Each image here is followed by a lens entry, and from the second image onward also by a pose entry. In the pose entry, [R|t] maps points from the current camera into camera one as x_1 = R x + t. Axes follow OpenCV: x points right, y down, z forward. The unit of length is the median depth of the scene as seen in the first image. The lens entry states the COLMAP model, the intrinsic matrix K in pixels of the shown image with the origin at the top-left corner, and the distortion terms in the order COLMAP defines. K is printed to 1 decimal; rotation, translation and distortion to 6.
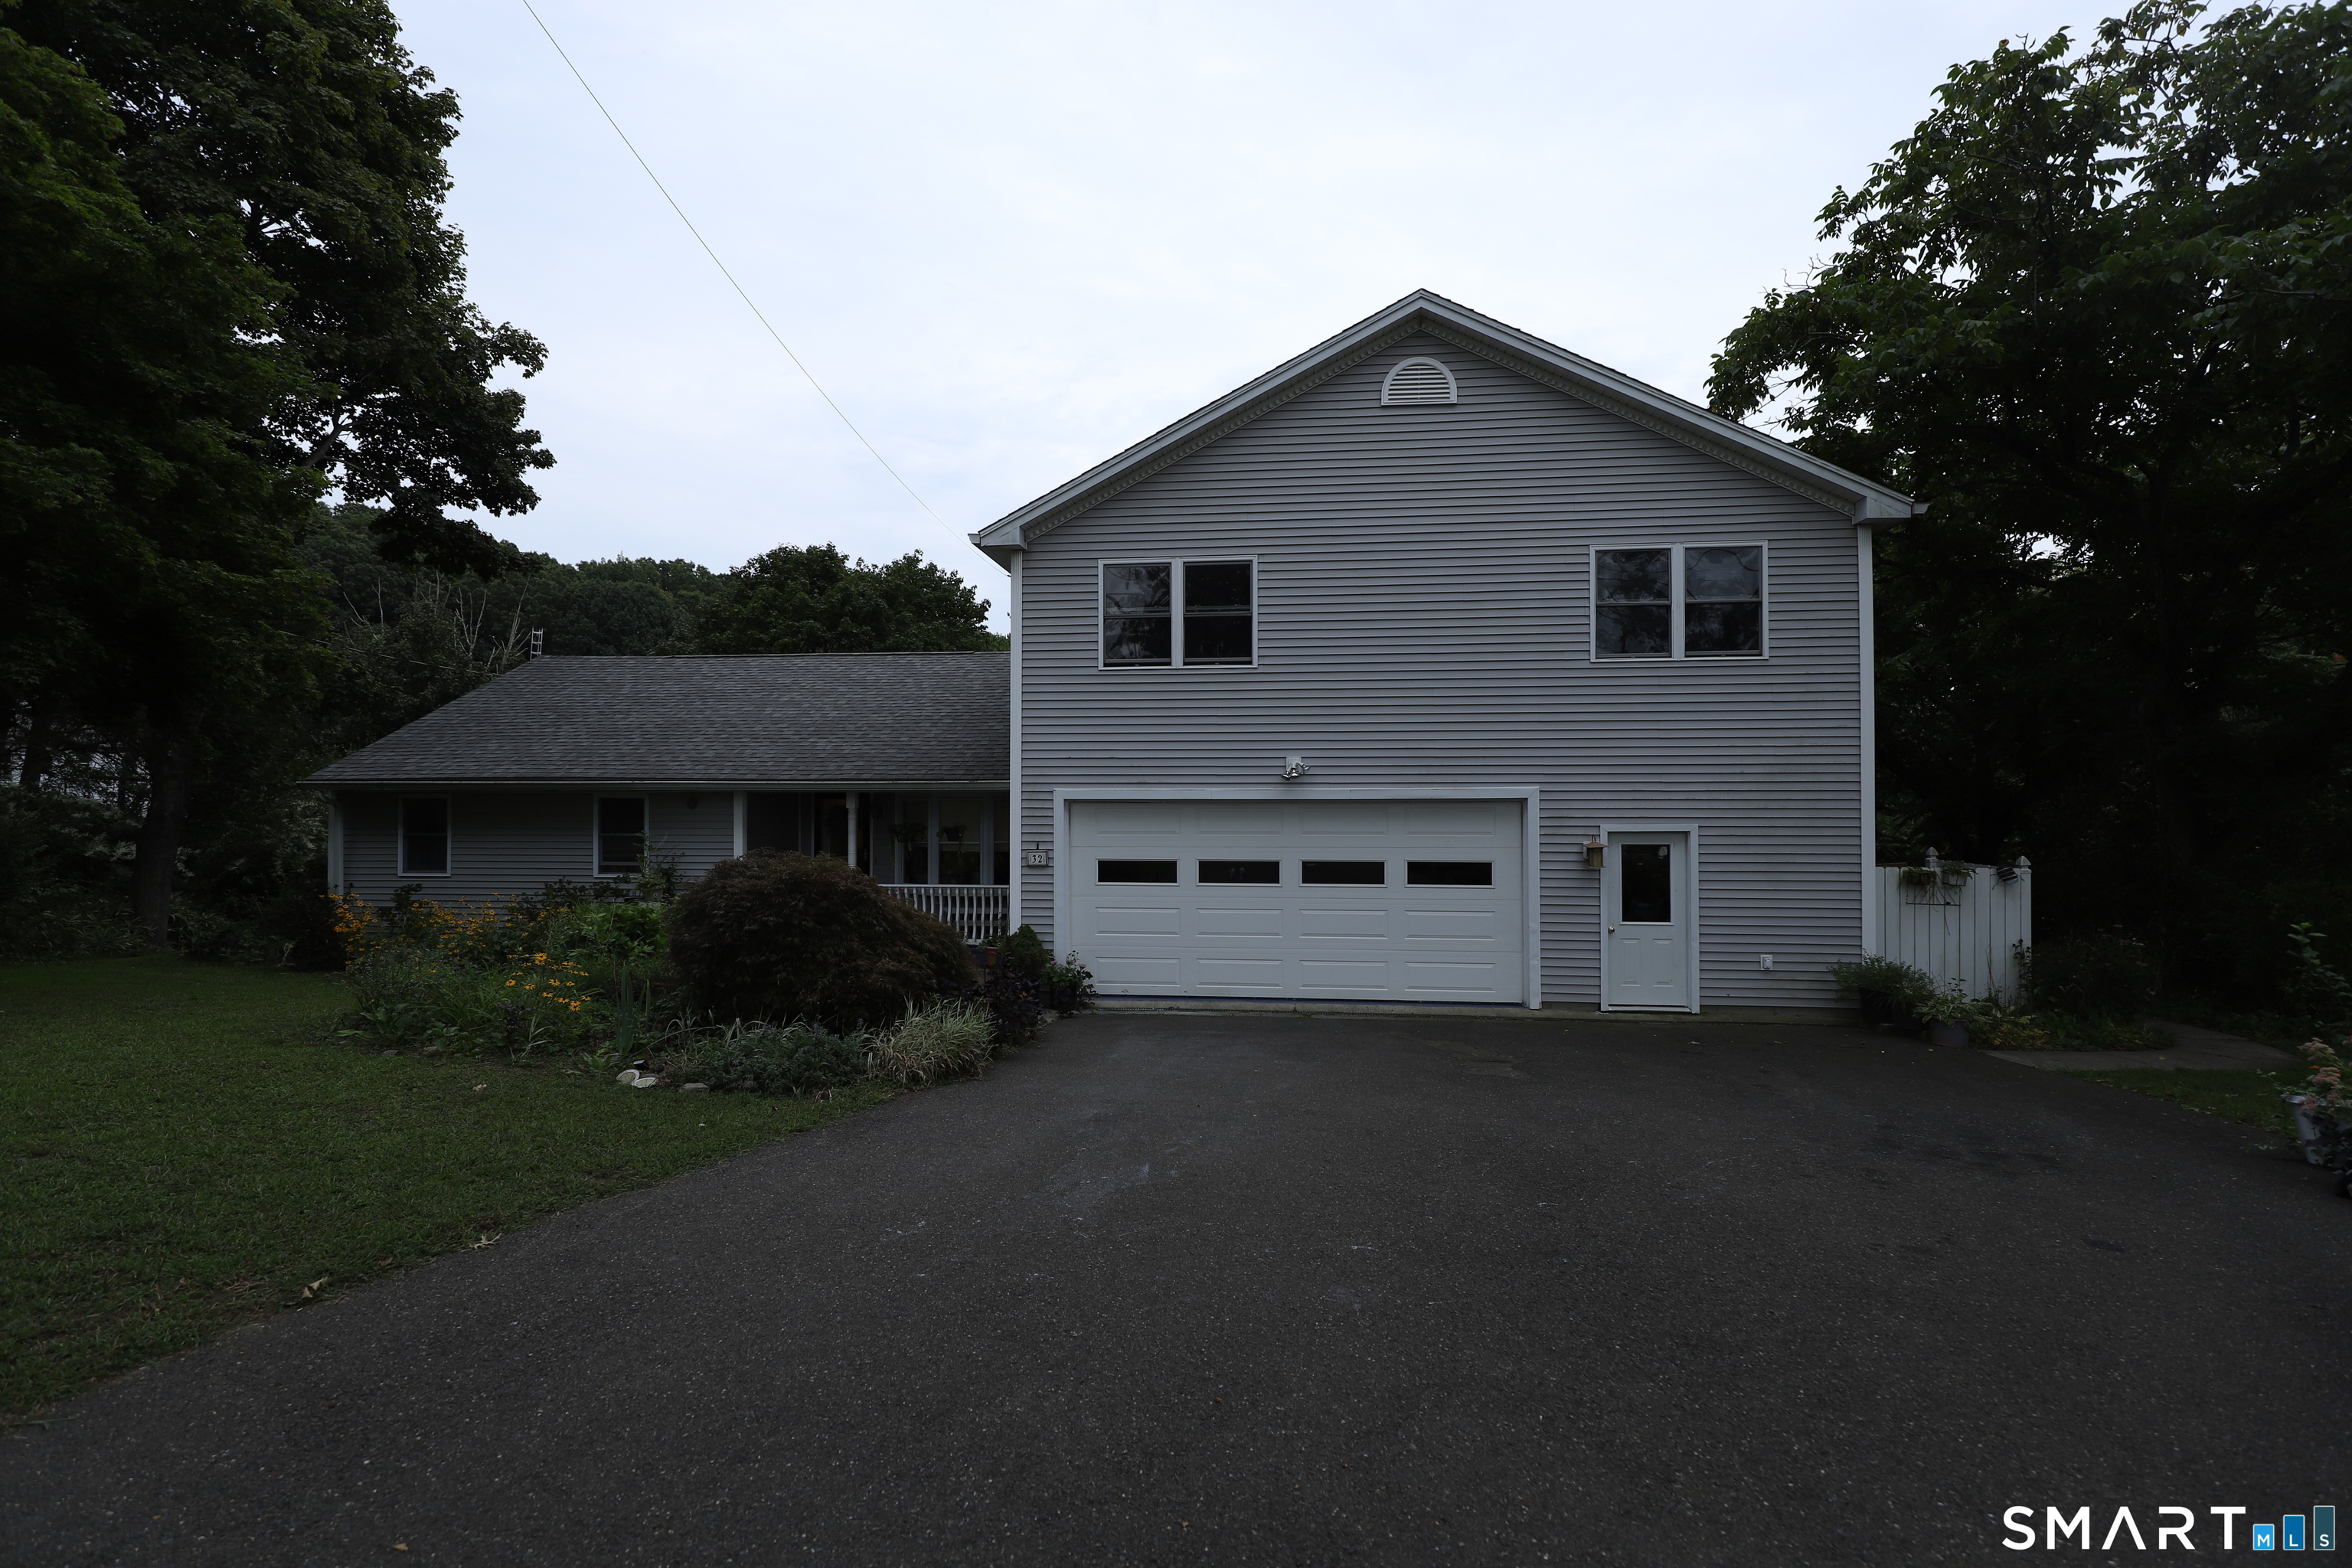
lens RADIAL K [[1081.2, 0, 1185.2], [0, 1081.2, 785.6], [0, 0, 1]] dist [0.002510, -0.001703]
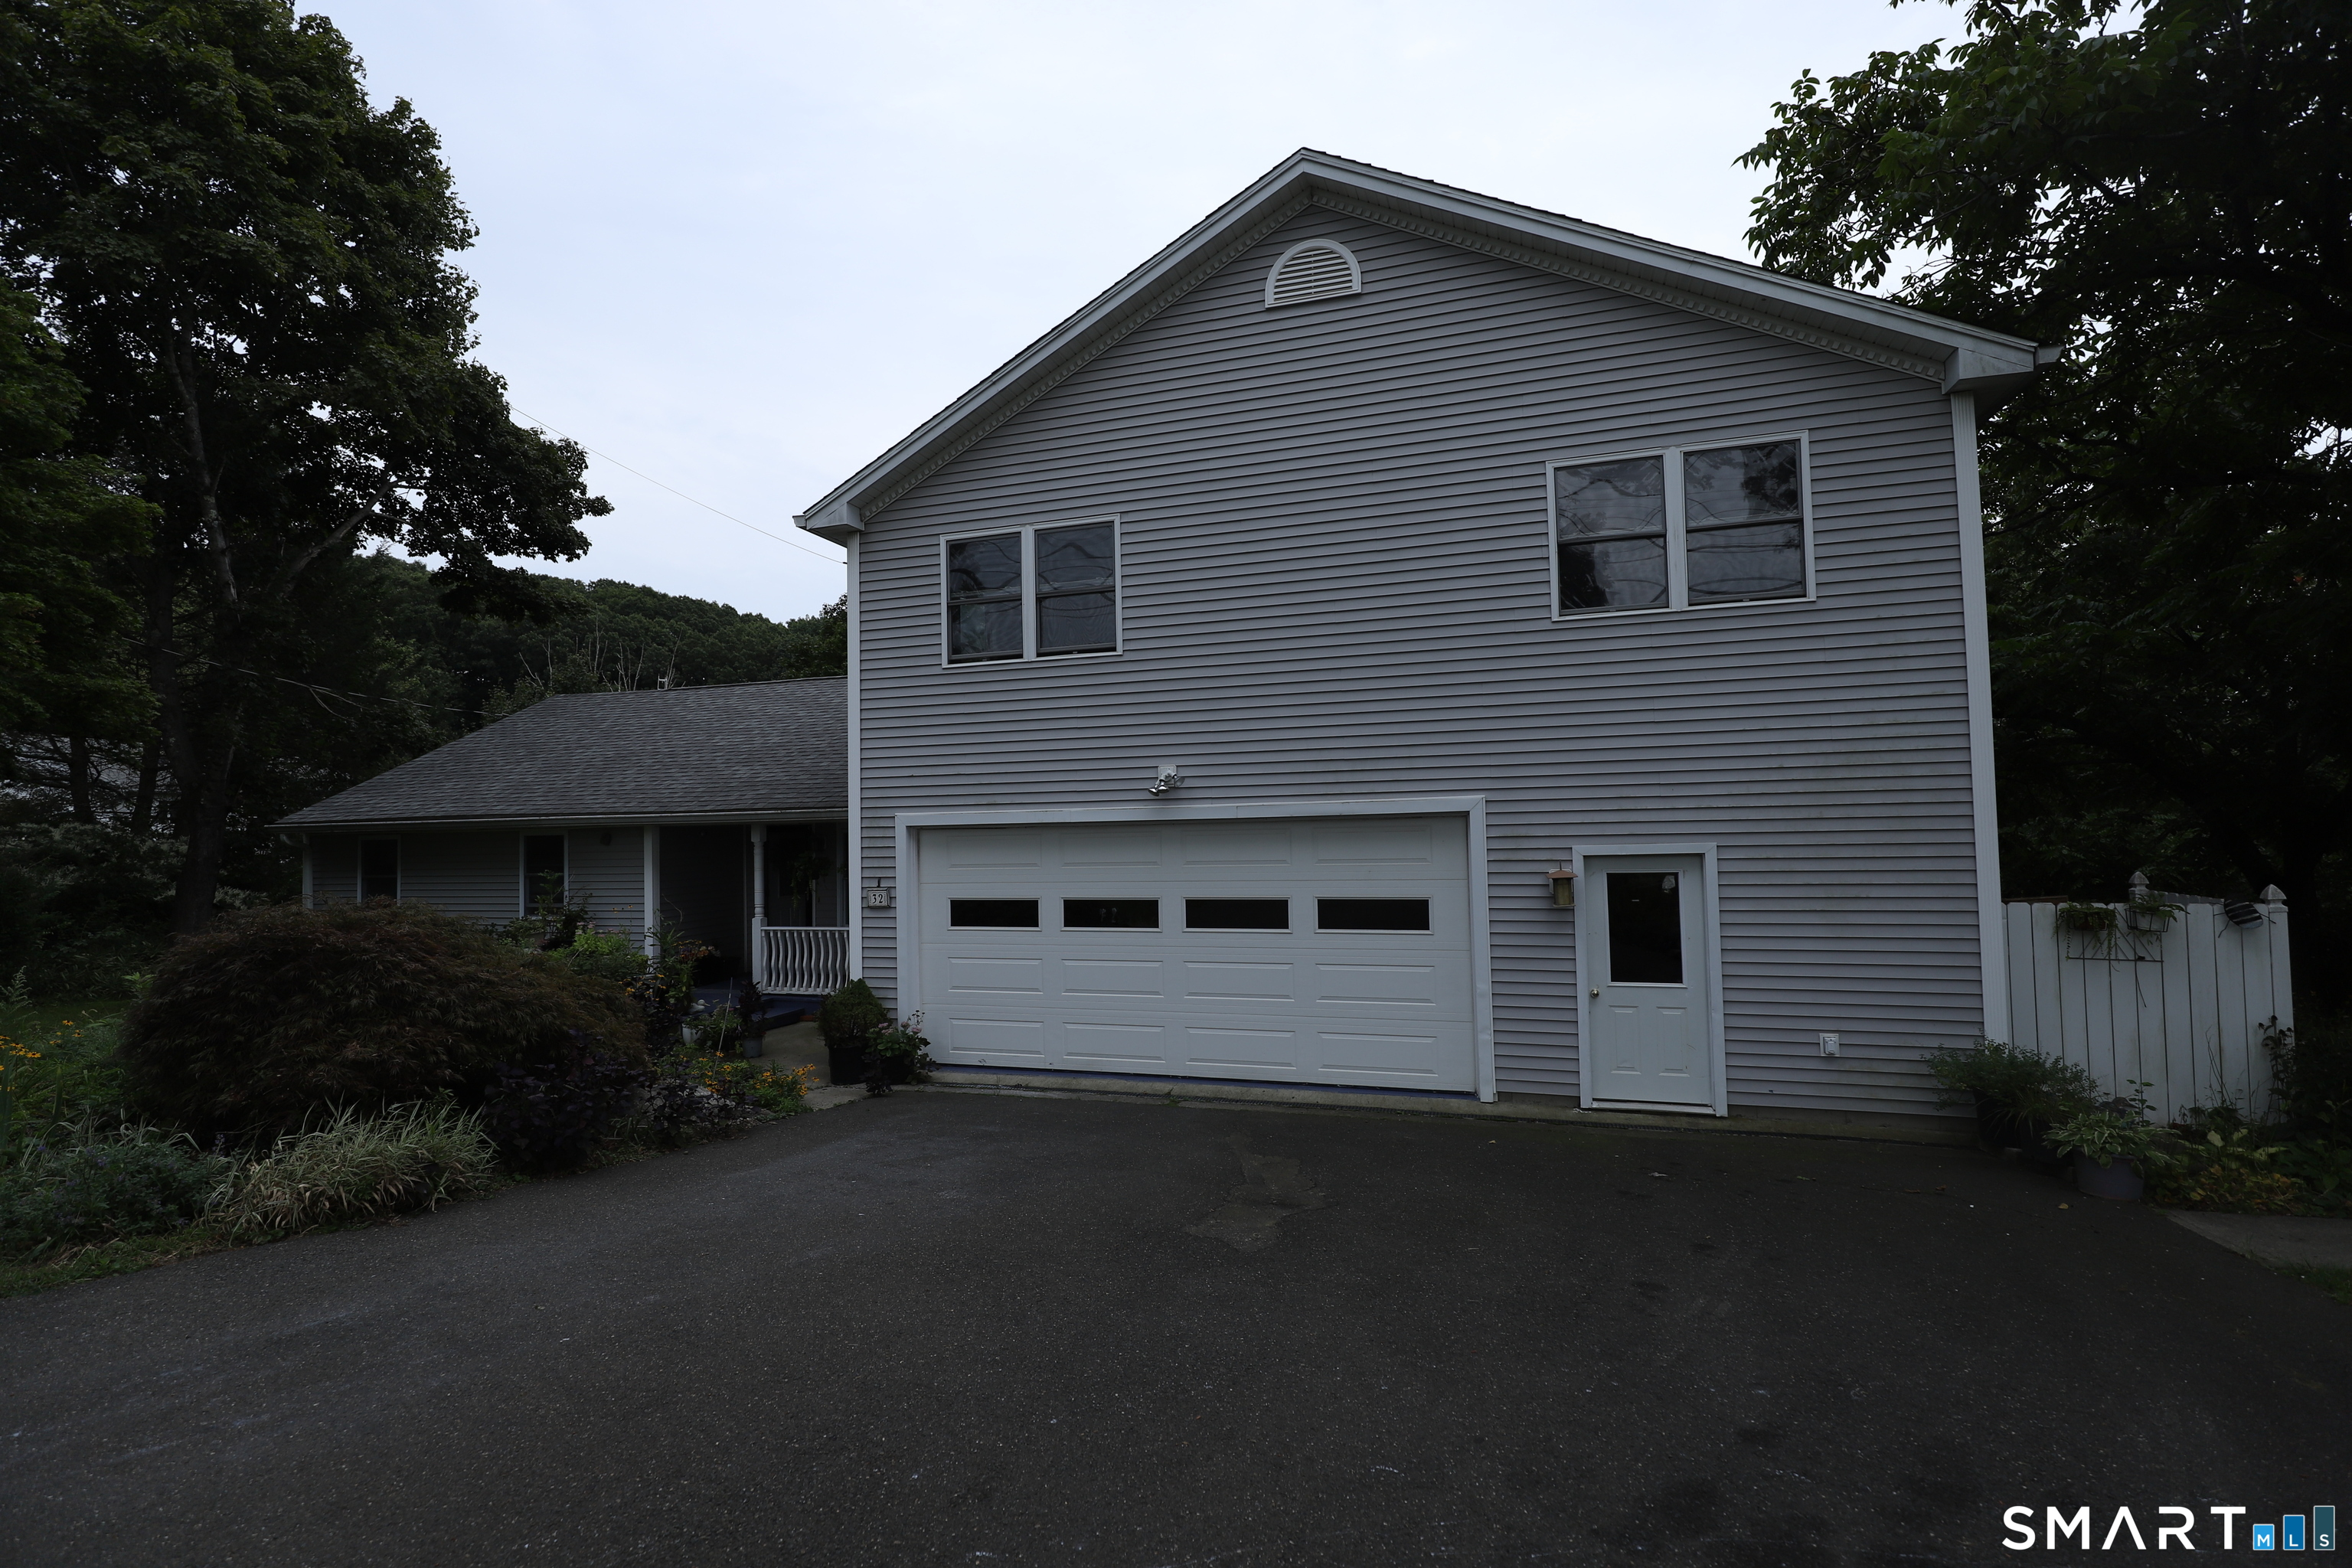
lens RADIAL K [[1081.2, 0, 1166.9], [0, 1081.2, 788.9], [0, 0, 1]] dist [0.002510, -0.001703]
pose [[0.979217, -0.027333, -0.200963, 0.259509], [0.022050, 0.999351, -0.028479, 0.012509], [0.201611, 0.023456, 0.979185, 0.237310]]
